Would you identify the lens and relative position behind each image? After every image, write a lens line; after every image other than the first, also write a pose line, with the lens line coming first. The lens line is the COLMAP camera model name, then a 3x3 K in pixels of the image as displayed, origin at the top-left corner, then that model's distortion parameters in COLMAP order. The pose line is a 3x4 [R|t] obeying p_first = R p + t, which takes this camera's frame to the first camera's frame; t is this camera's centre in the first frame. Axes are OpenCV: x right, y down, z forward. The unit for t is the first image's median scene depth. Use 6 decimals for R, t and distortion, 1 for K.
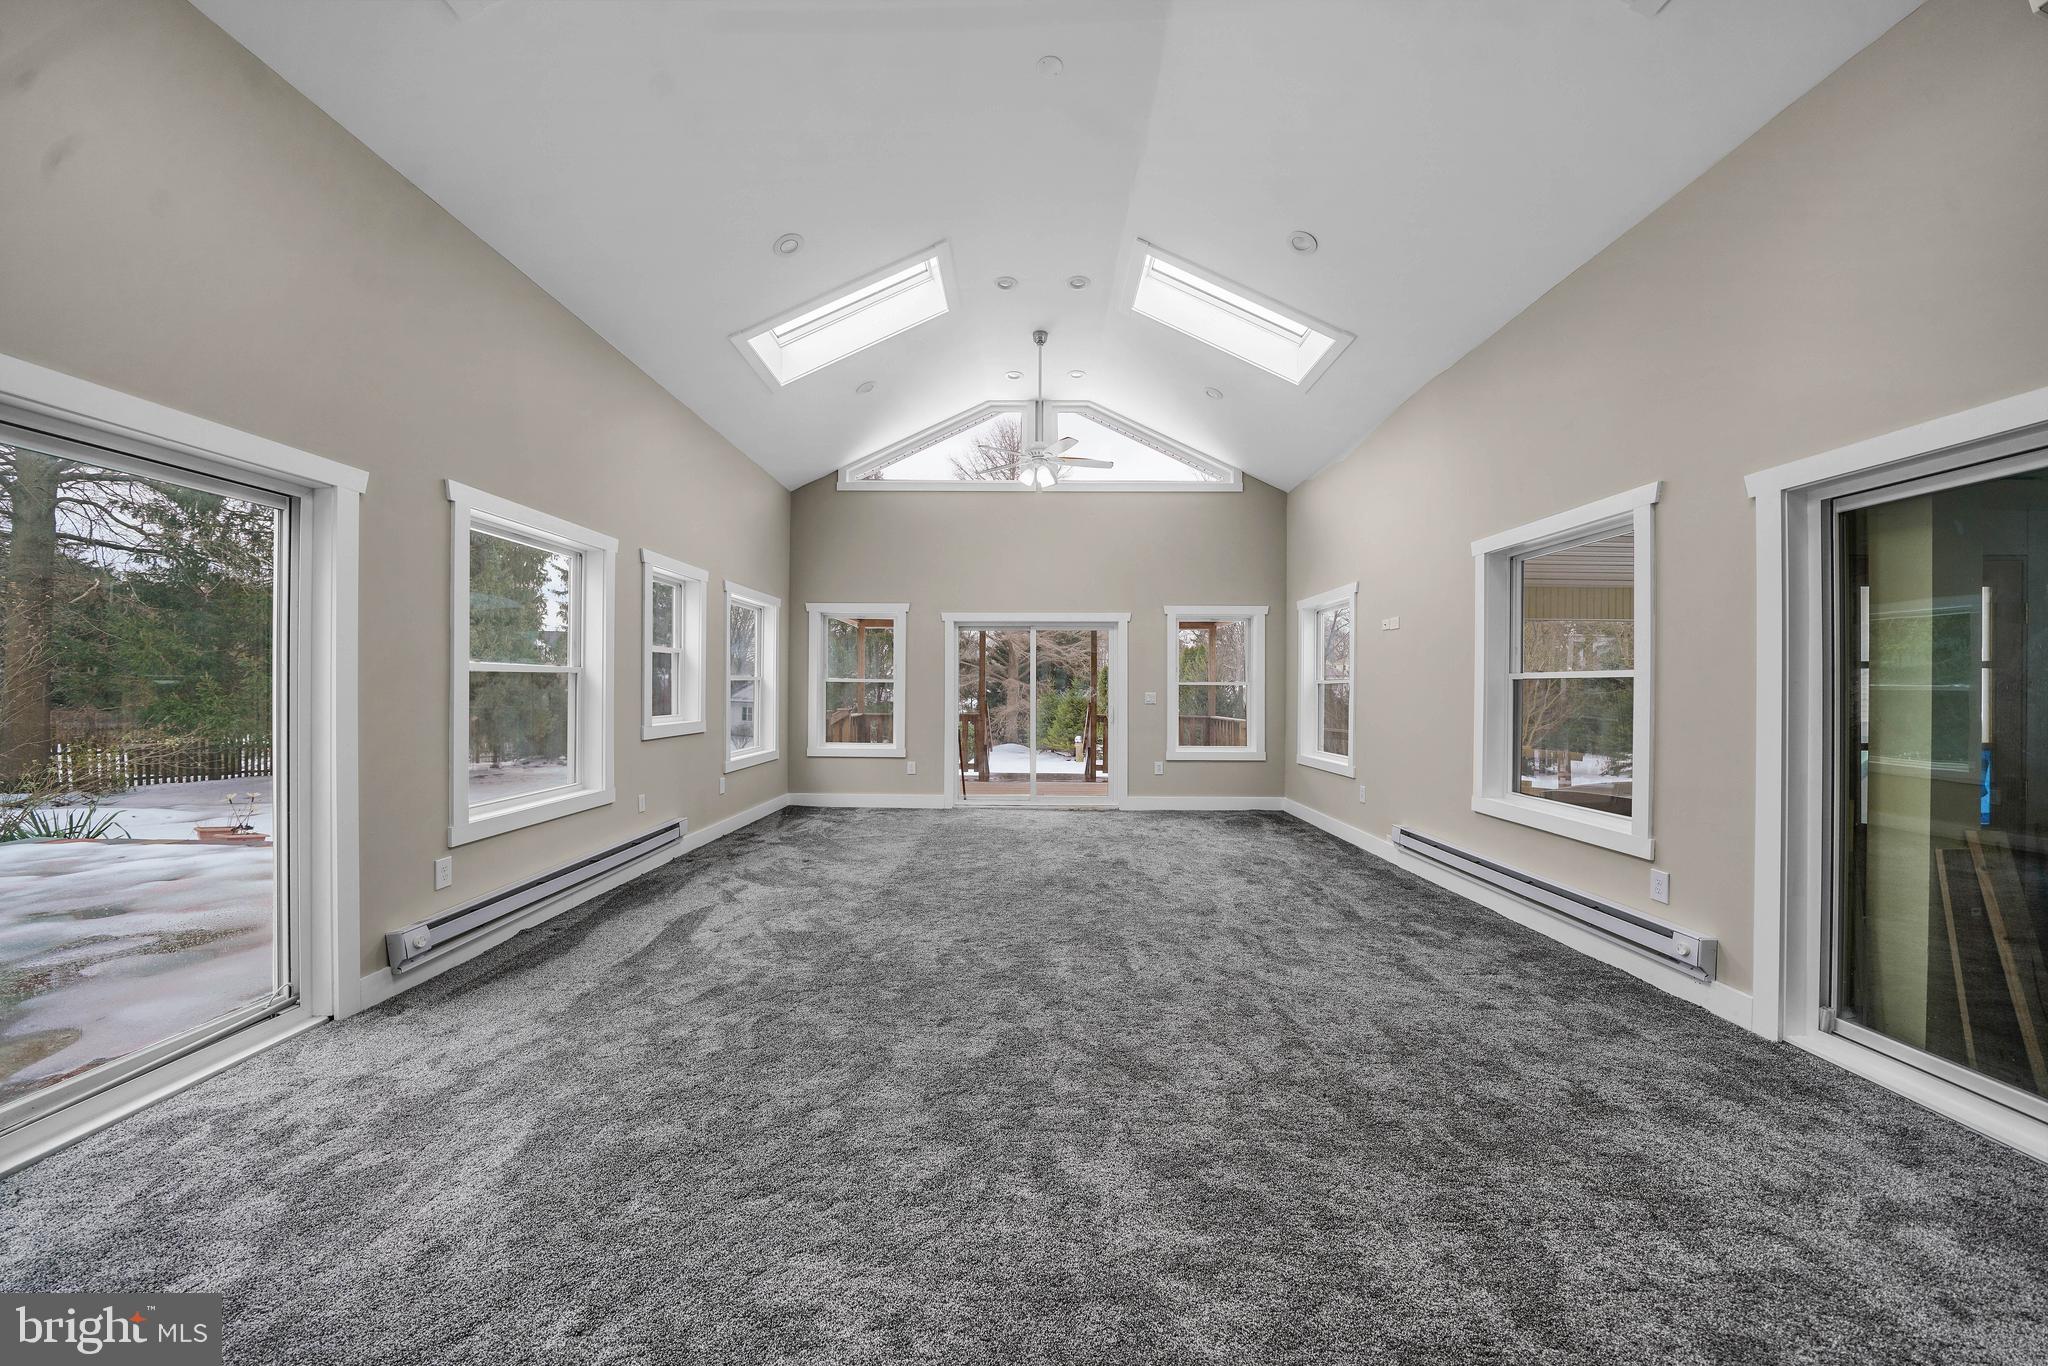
lens RADIAL K [[705.6, 0, 1010.2], [0, 705.6, 677.3], [0, 0, 1]] dist [-0.013179, 0.000750]
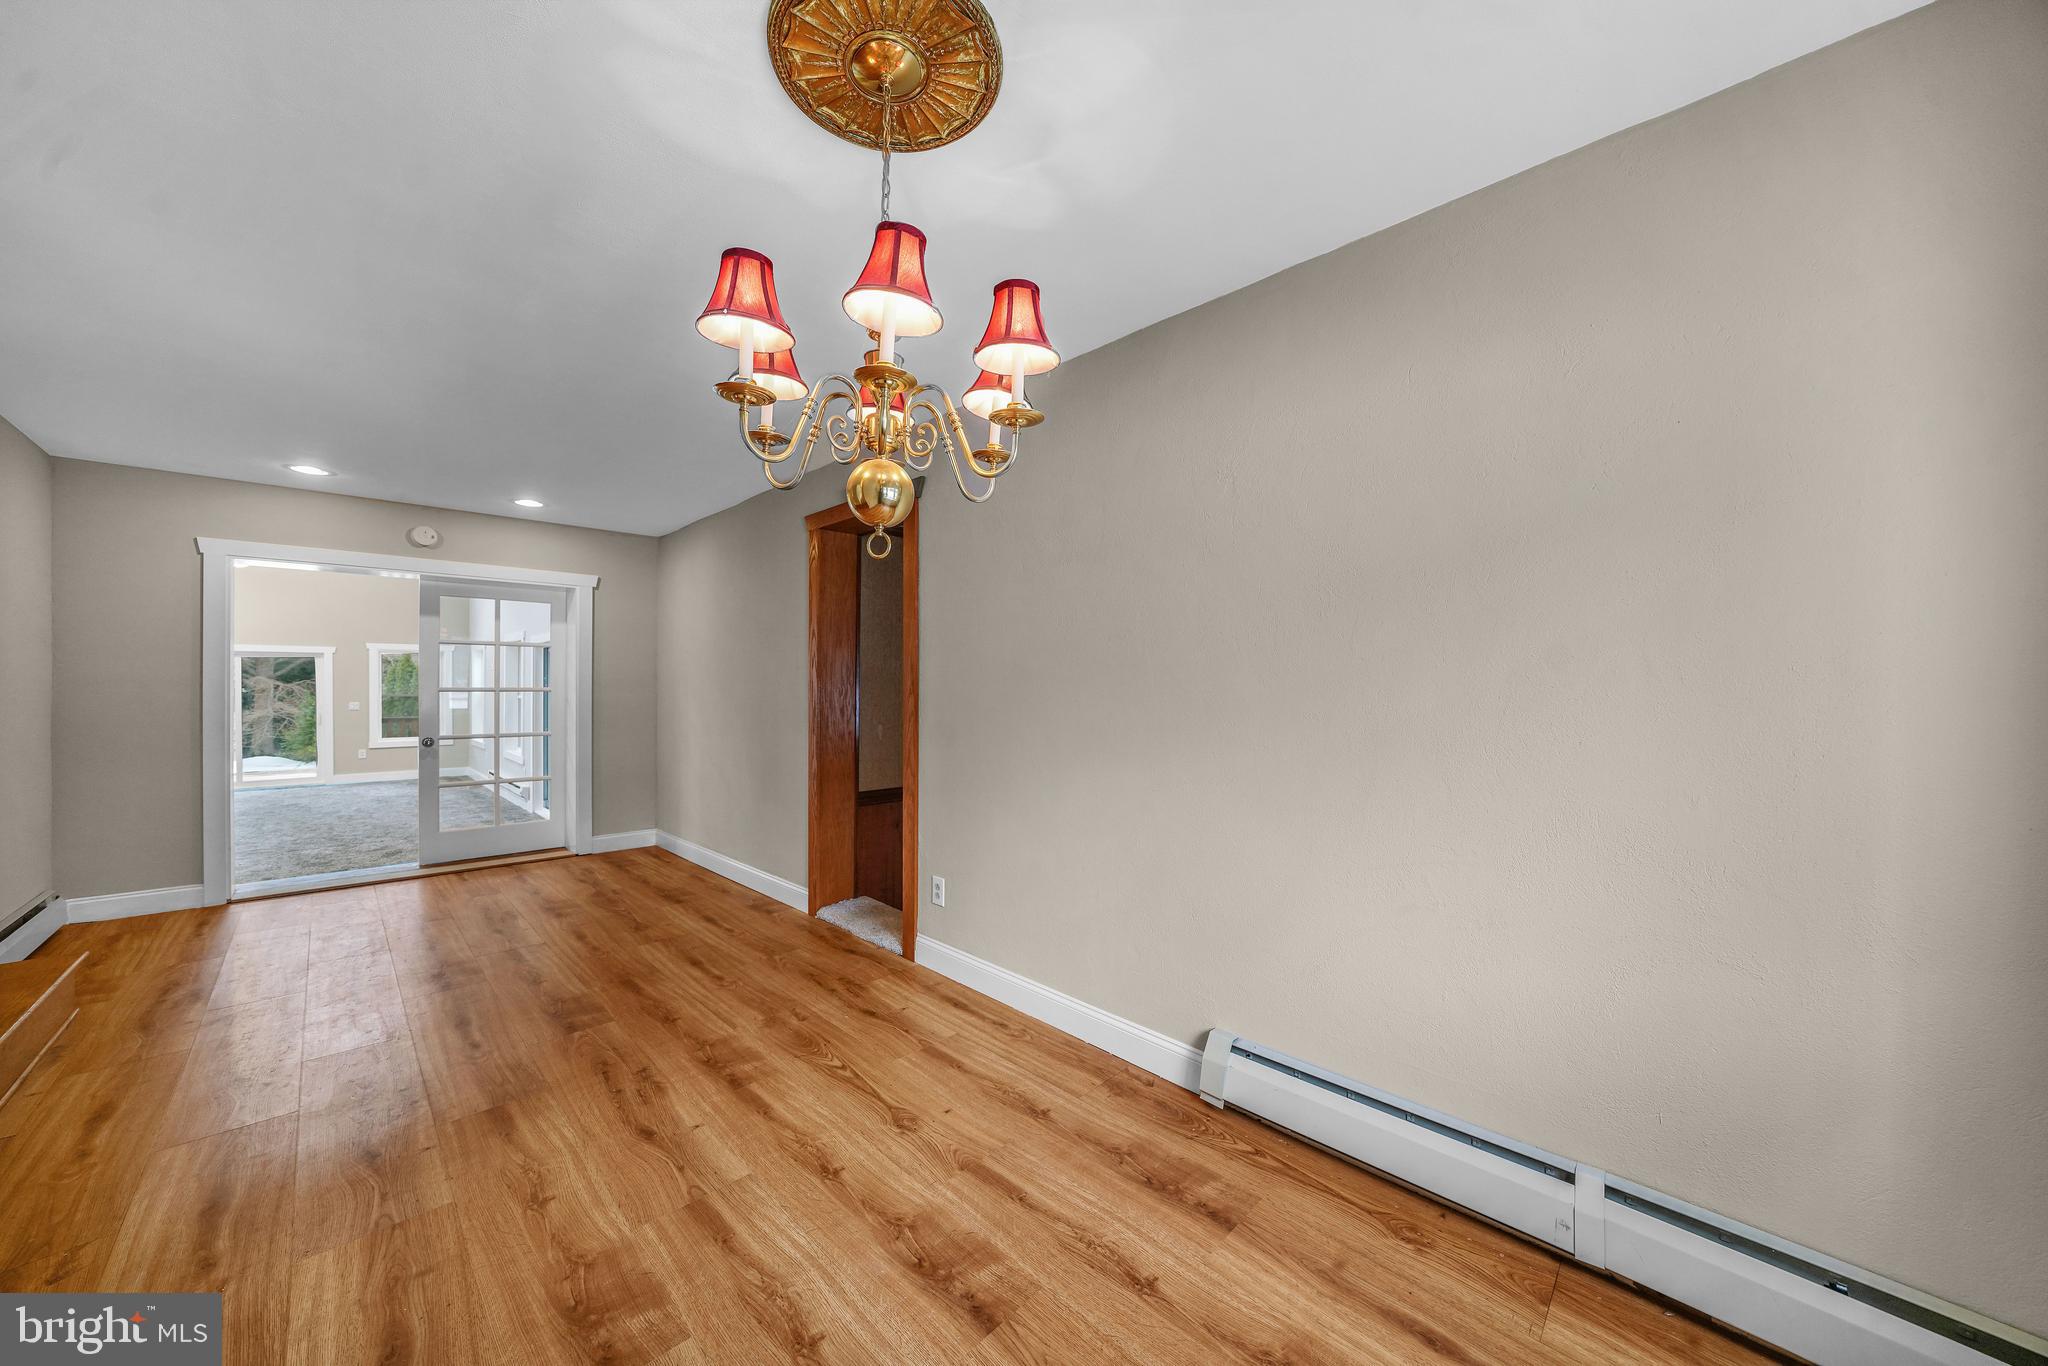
lens RADIAL K [[705.6, 0, 1022.9], [0, 705.6, 684.9], [0, 0, 1]] dist [-0.013179, 0.000750]
pose [[0.699140, -0.005909, 0.714960, 0.245205], [0.003435, 0.999982, 0.004906, -0.031440], [-0.714976, -0.000974, 0.699148, -1.804958]]
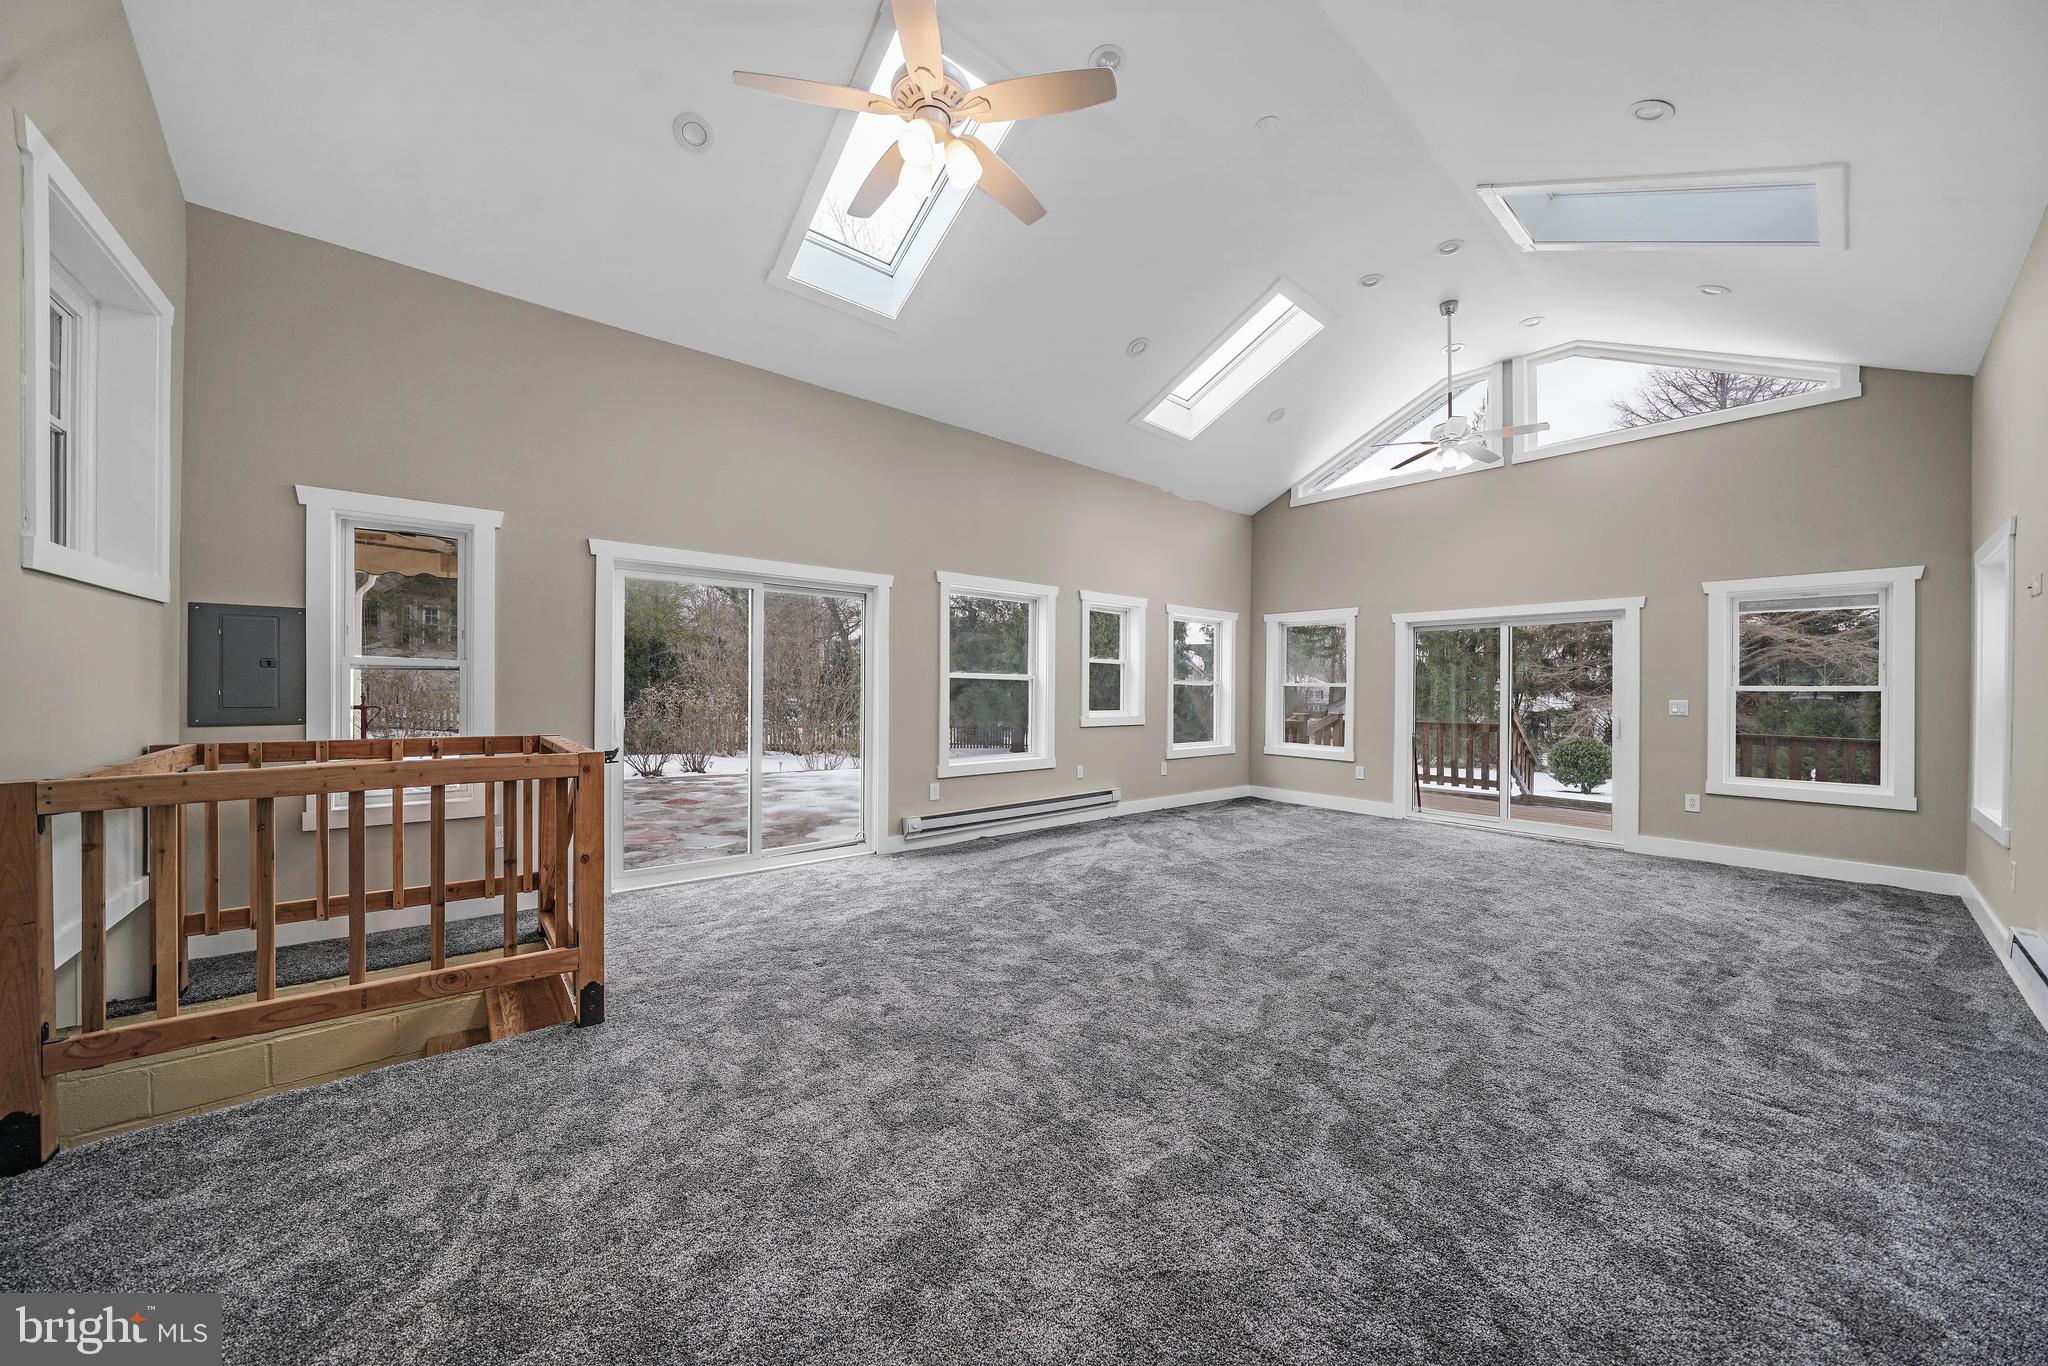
lens RADIAL K [[705.6, 0, 1029.7], [0, 705.6, 682.6], [0, 0, 1]] dist [-0.013179, 0.000750]
pose [[0.662735, -0.001928, -0.748852, 0.540945], [0.002577, 0.999997, -0.000294, 0.001274], [0.748850, -0.001735, 0.662737, -0.009153]]
